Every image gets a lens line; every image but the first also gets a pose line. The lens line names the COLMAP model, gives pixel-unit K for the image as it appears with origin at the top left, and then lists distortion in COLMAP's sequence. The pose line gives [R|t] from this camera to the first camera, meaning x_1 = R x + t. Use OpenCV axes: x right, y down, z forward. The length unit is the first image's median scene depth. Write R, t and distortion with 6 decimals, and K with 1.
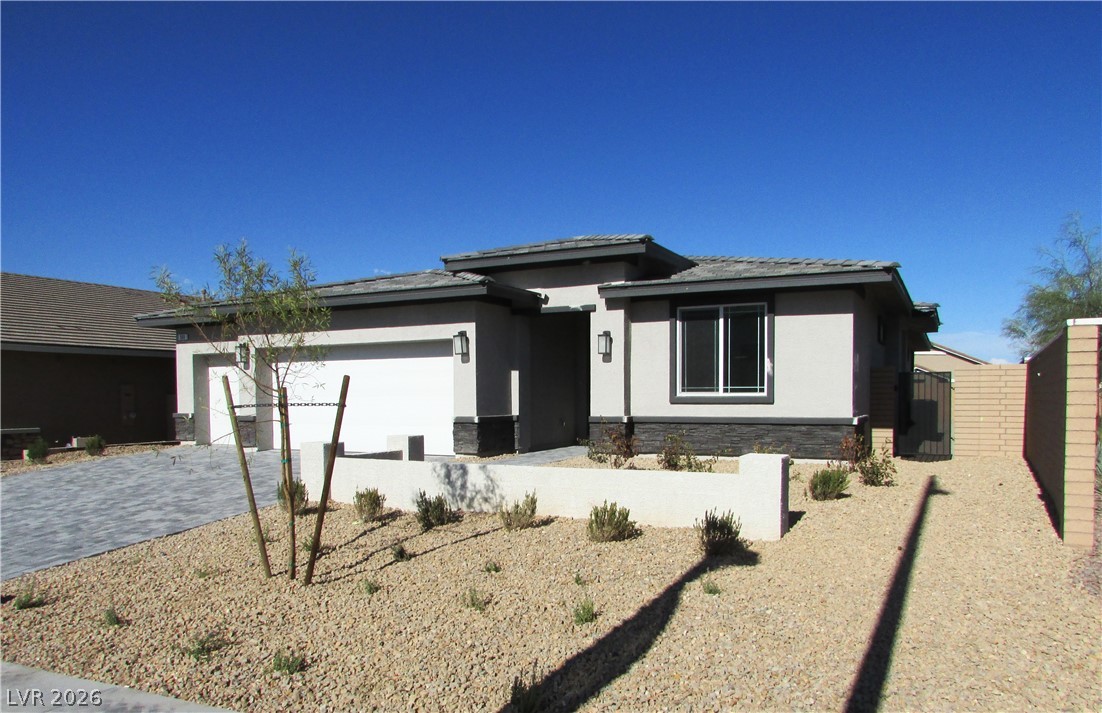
lens RADIAL K [[797.9, 0, 550.4], [0, 797.9, 395.1], [0, 0, 1]] dist [-0.000567, -0.002825]
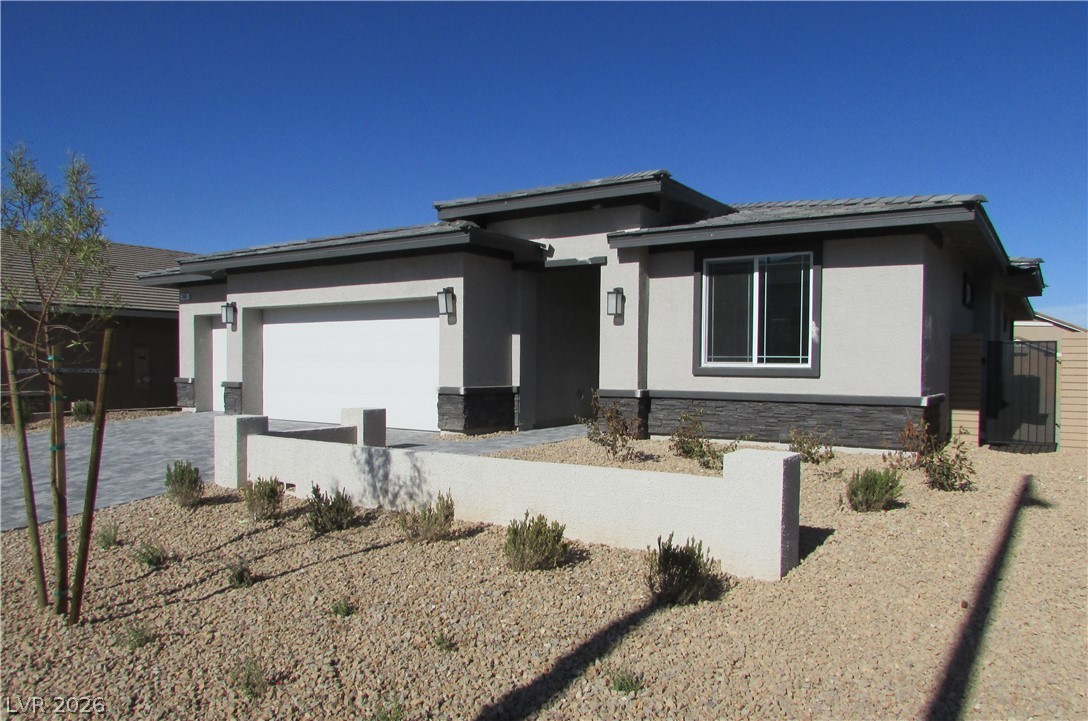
lens RADIAL K [[783.4, 0, 544.0], [0, 783.4, 360.5], [0, 0, 1]] dist [-0.007483, 0.003241]
pose [[0.993008, 0.013010, -0.117330, 0.094385], [-0.013619, 0.999898, -0.004389, 0.000770], [0.117261, 0.005956, 0.993083, 0.181813]]
